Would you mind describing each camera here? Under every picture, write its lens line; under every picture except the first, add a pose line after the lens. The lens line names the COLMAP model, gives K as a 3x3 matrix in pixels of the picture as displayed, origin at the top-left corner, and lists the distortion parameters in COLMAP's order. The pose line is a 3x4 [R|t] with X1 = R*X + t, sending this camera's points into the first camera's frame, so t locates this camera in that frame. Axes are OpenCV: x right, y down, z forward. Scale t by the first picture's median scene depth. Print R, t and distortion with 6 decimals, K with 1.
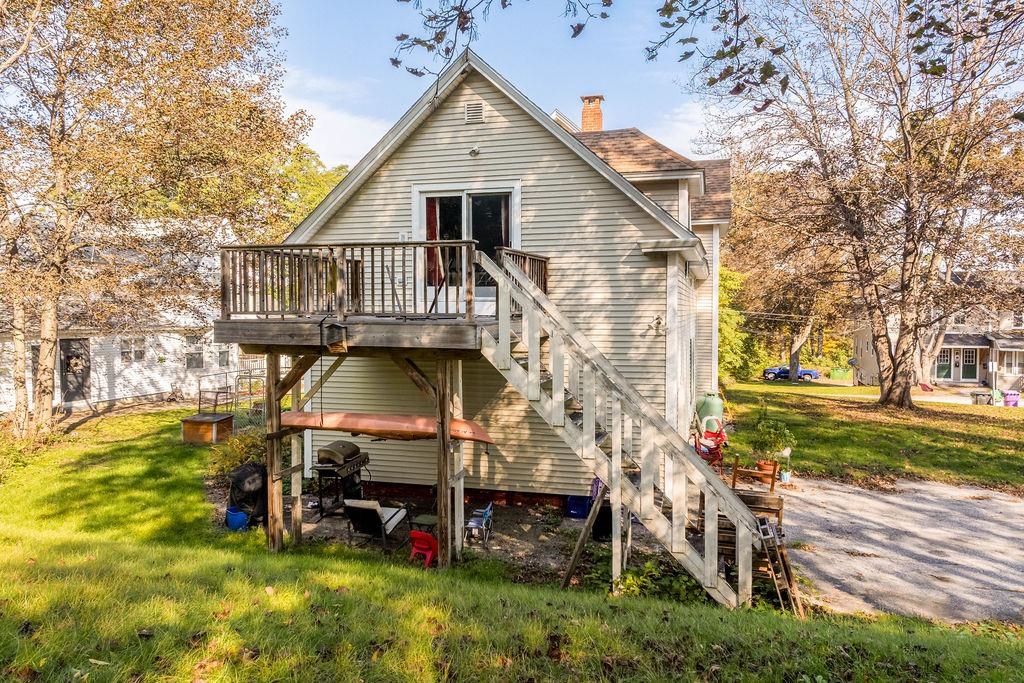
lens RADIAL K [[726.7, 0, 512.0], [0, 726.7, 341.5], [0, 0, 1]] dist [-0.001814, -0.001480]
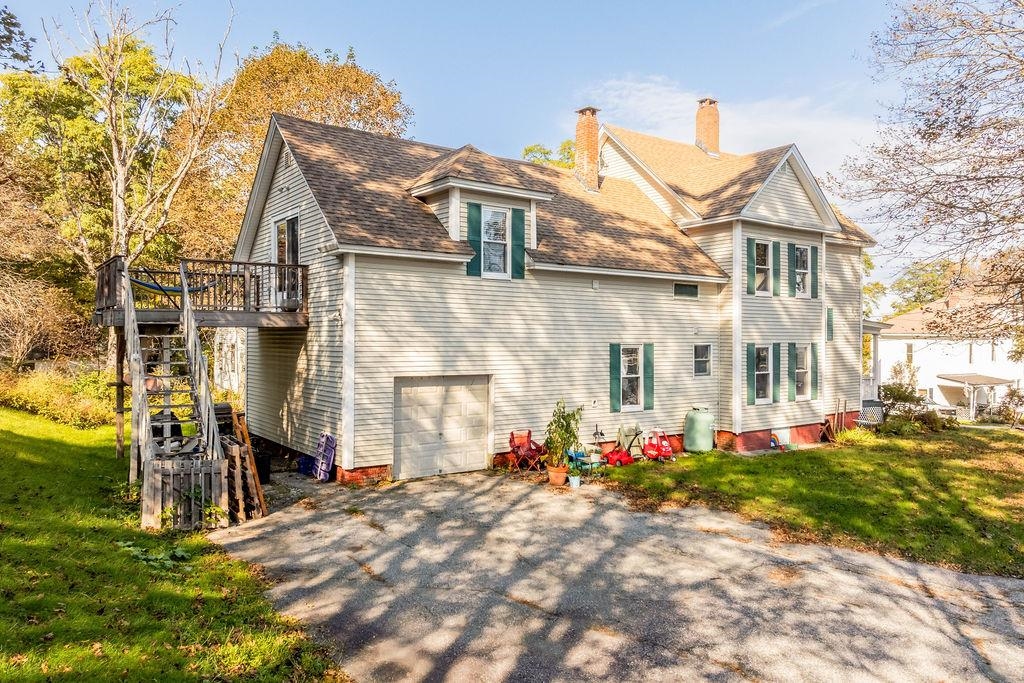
lens RADIAL K [[726.7, 0, 512.0], [0, 726.7, 341.5], [0, 0, 1]] dist [-0.001814, -0.001480]
pose [[0.783612, 0.009263, -0.621181, 1.206459], [-0.032799, 0.999111, -0.026478, 0.041464], [0.620384, 0.041123, 0.783220, 0.260739]]
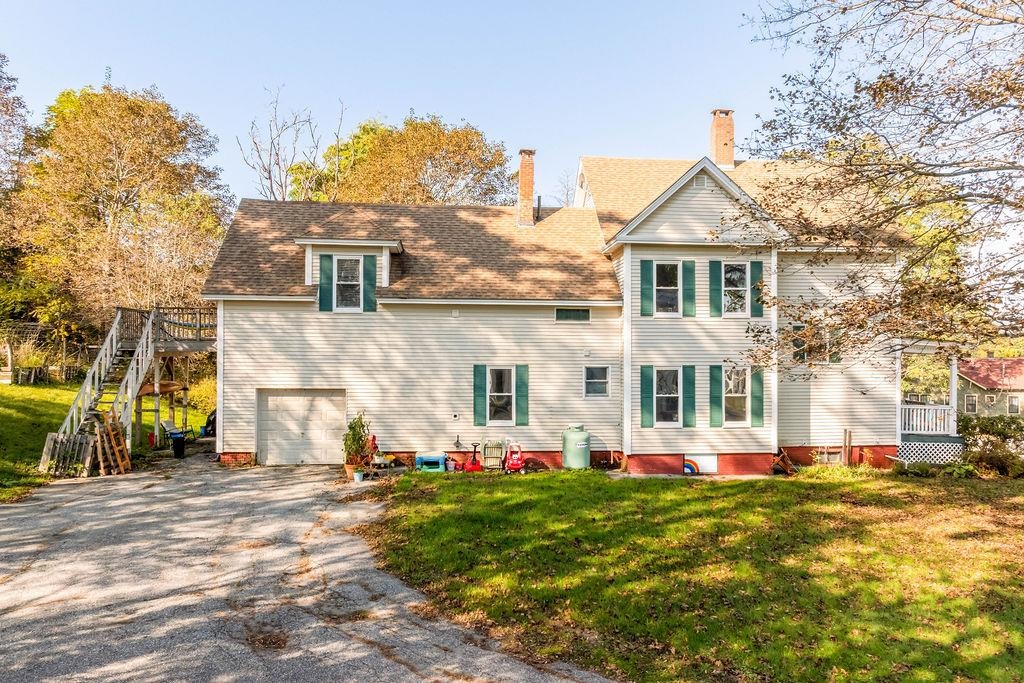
lens RADIAL K [[722.6, 0, 512.0], [0, 722.6, 341.5], [0, 0, 1]] dist [-0.023643, 0.003711]
pose [[0.359952, -0.007869, -0.932938, 2.070571], [-0.045880, 0.998605, -0.026124, -0.017733], [0.931842, 0.052207, 0.359089, 1.068375]]
